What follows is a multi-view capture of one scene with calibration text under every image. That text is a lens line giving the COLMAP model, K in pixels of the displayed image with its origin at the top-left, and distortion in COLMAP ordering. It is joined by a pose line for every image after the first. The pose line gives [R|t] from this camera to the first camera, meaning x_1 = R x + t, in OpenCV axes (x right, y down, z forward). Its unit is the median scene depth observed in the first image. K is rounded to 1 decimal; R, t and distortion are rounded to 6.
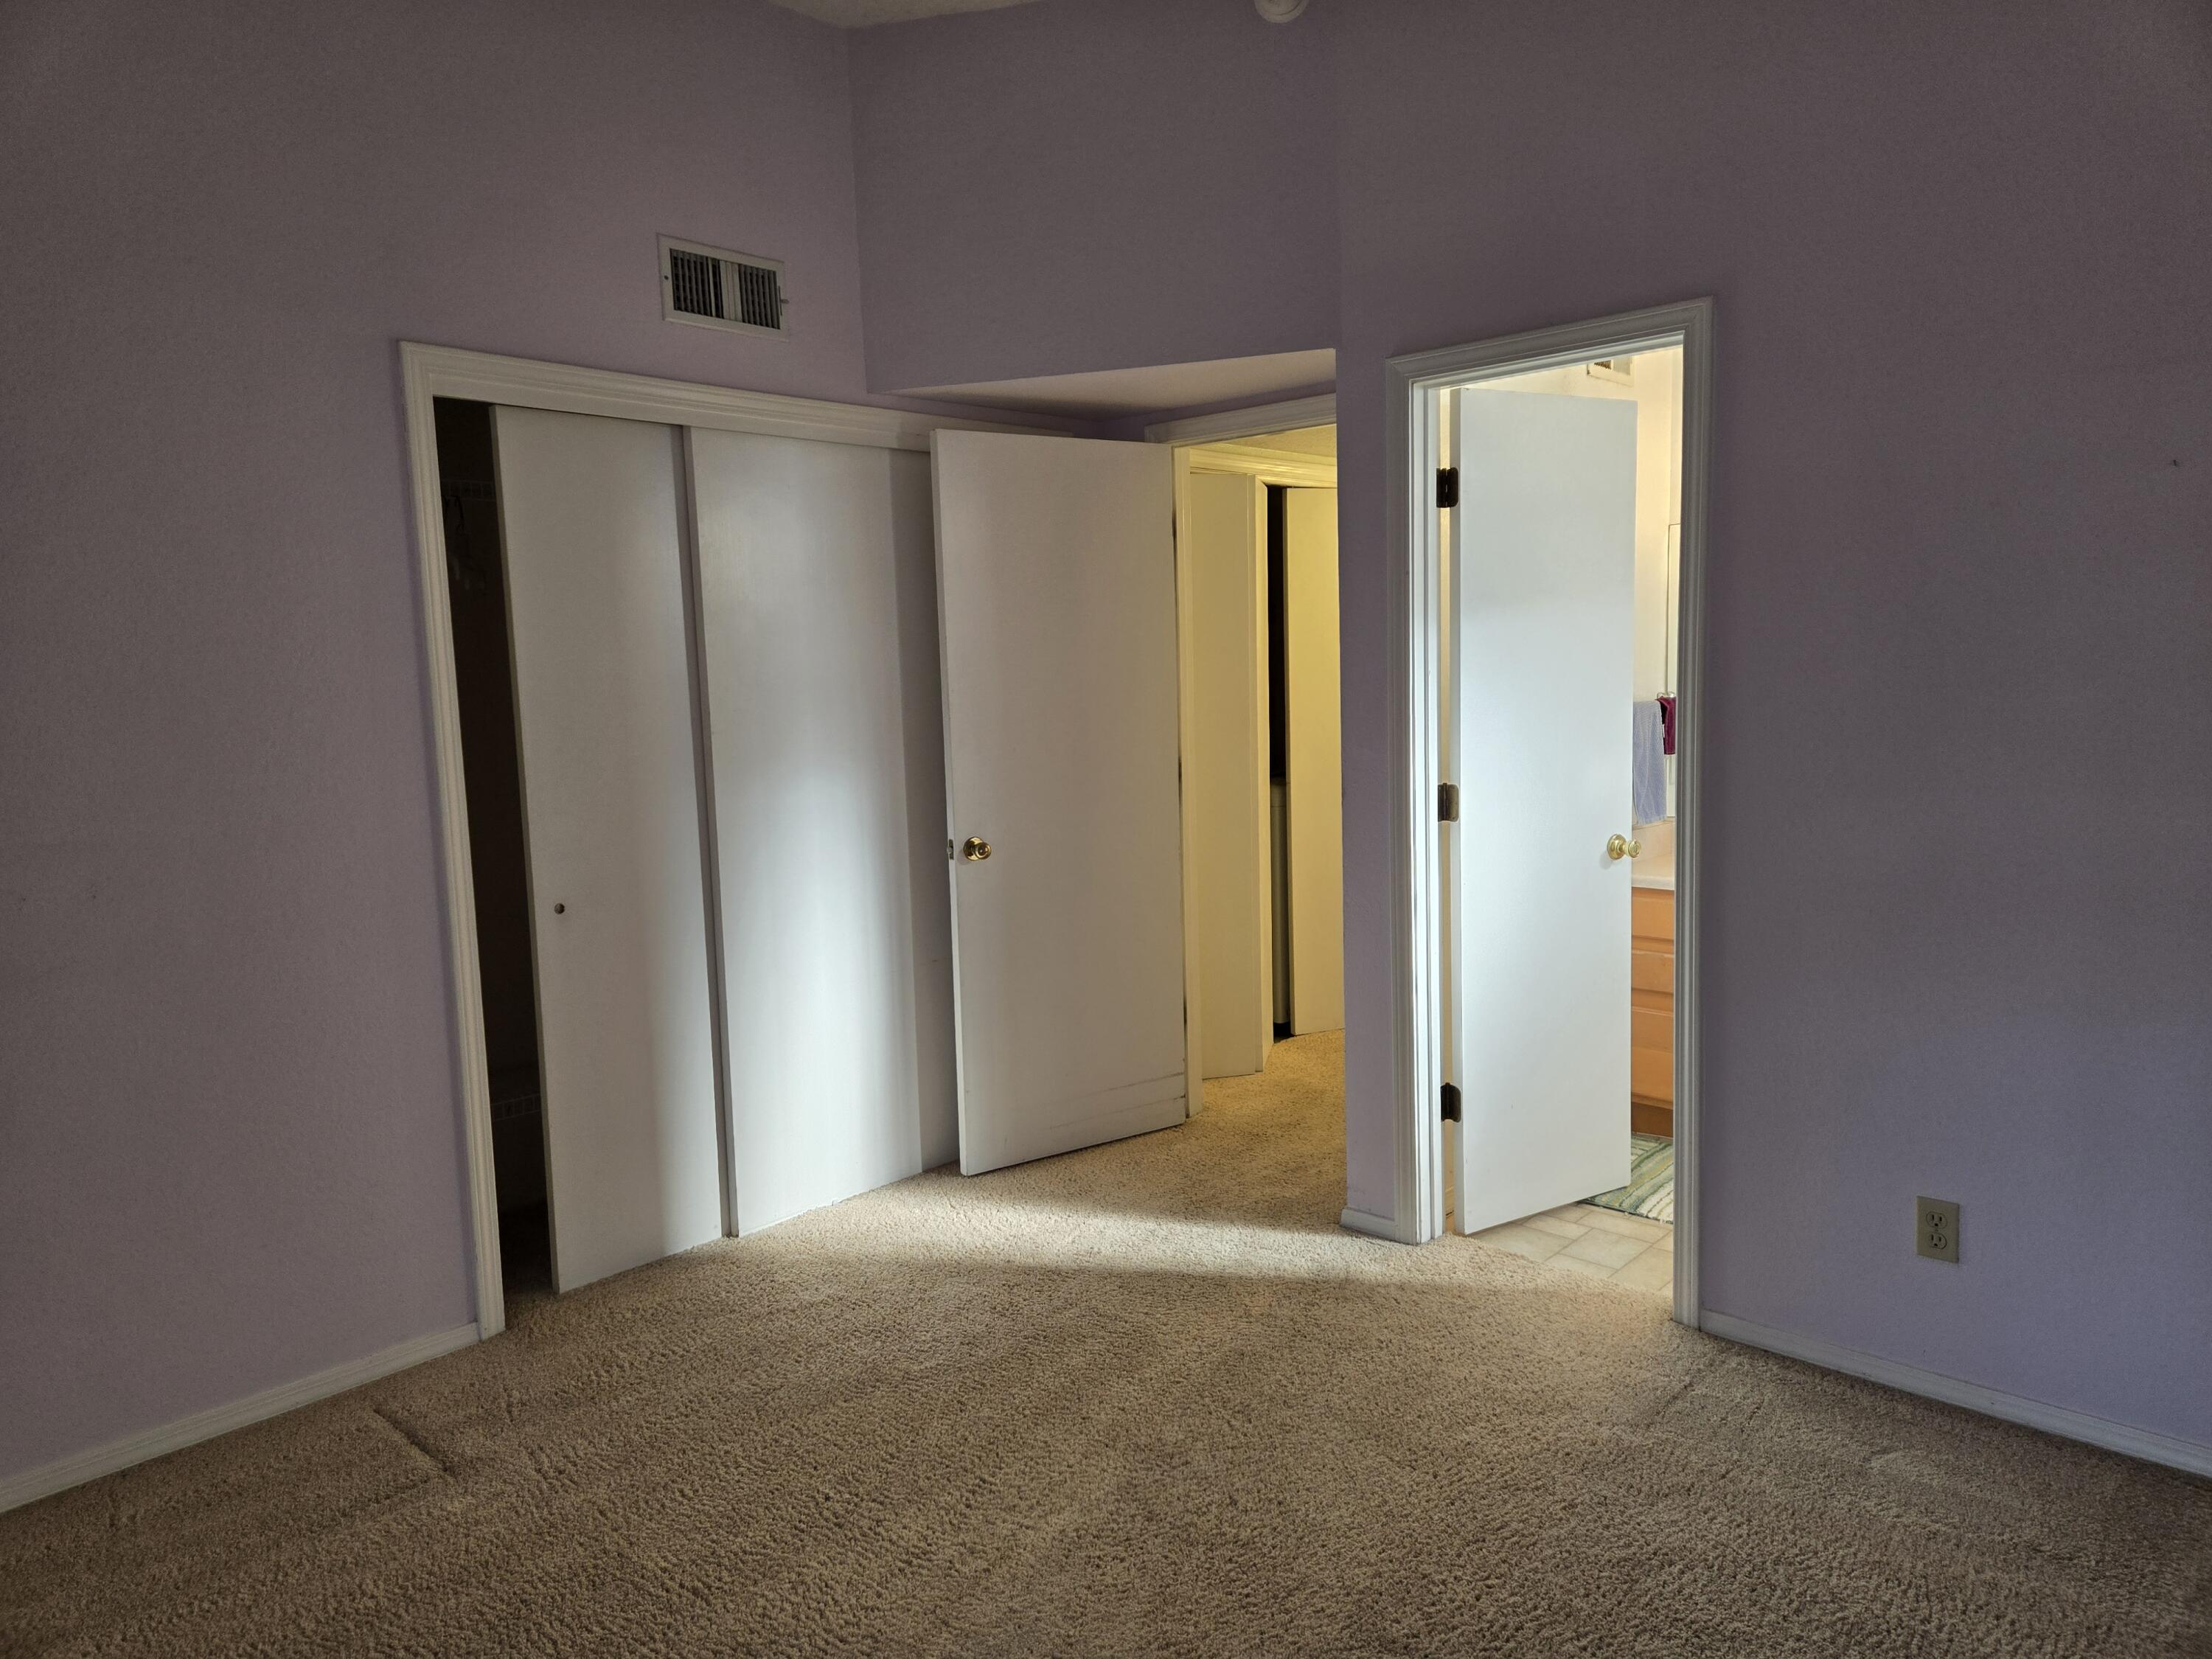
lens RADIAL K [[1472.5, 0, 1107.6], [0, 1472.5, 829.0], [0, 0, 1]] dist [0.022099, -0.005875]
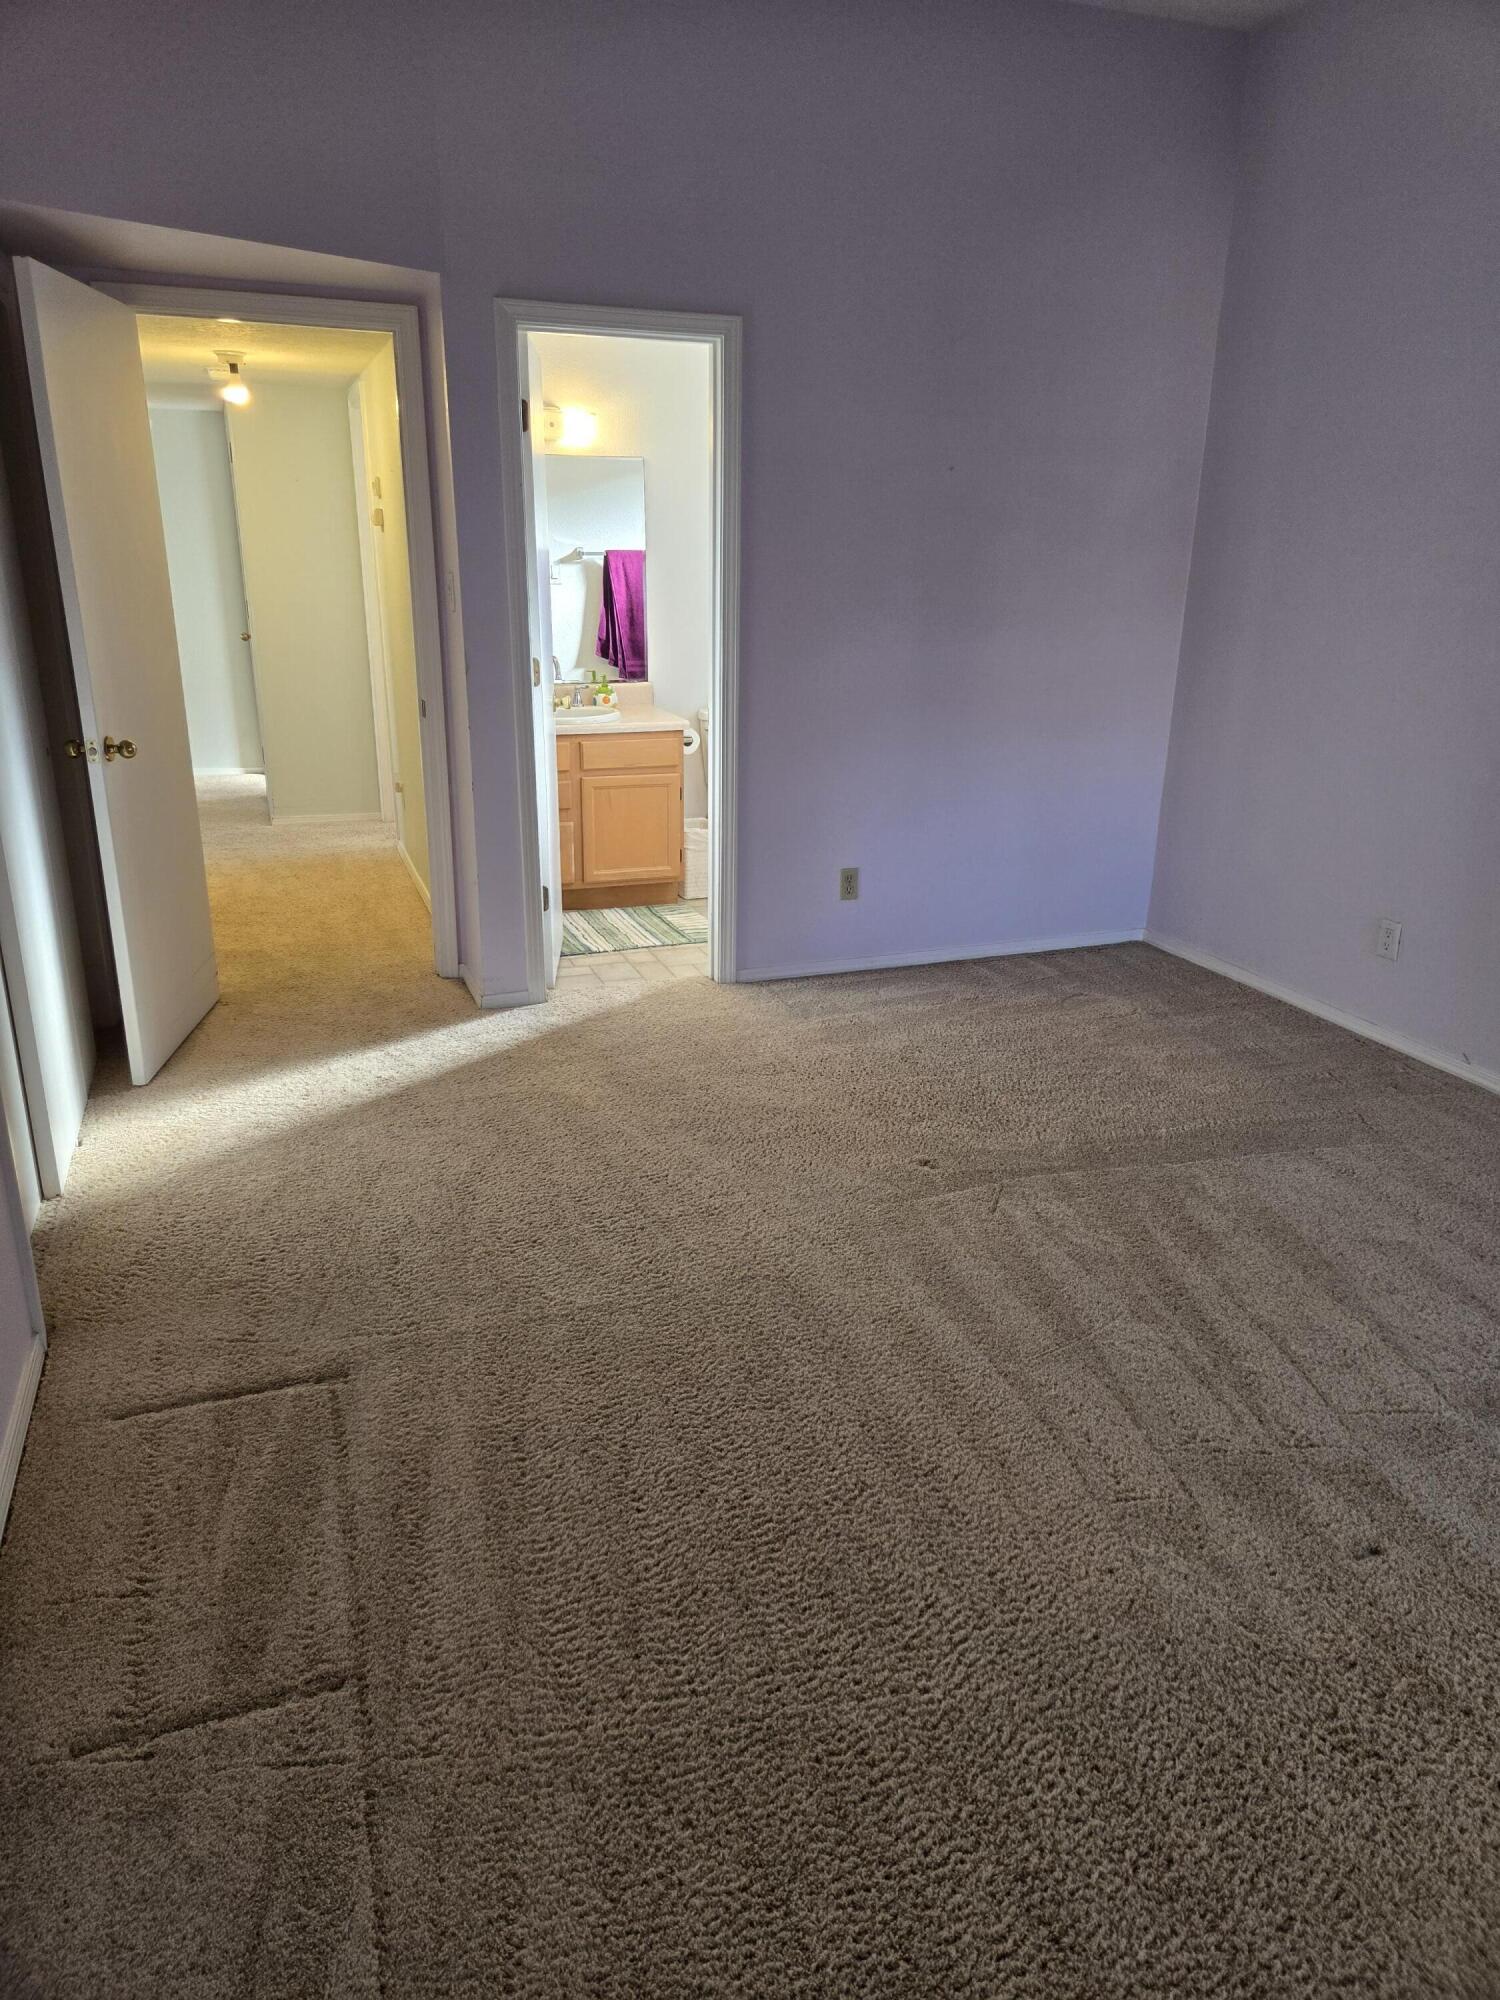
lens RADIAL K [[1331.4, 0, 750.8], [0, 1331.4, 1000.2], [0, 0, 1]] dist [0.022099, -0.005875]
pose [[0.444077, -0.254164, 0.859184, -0.814414], [0.079576, 0.966321, 0.244728, -0.009535], [-0.892448, -0.040307, 0.449346, 0.281853]]
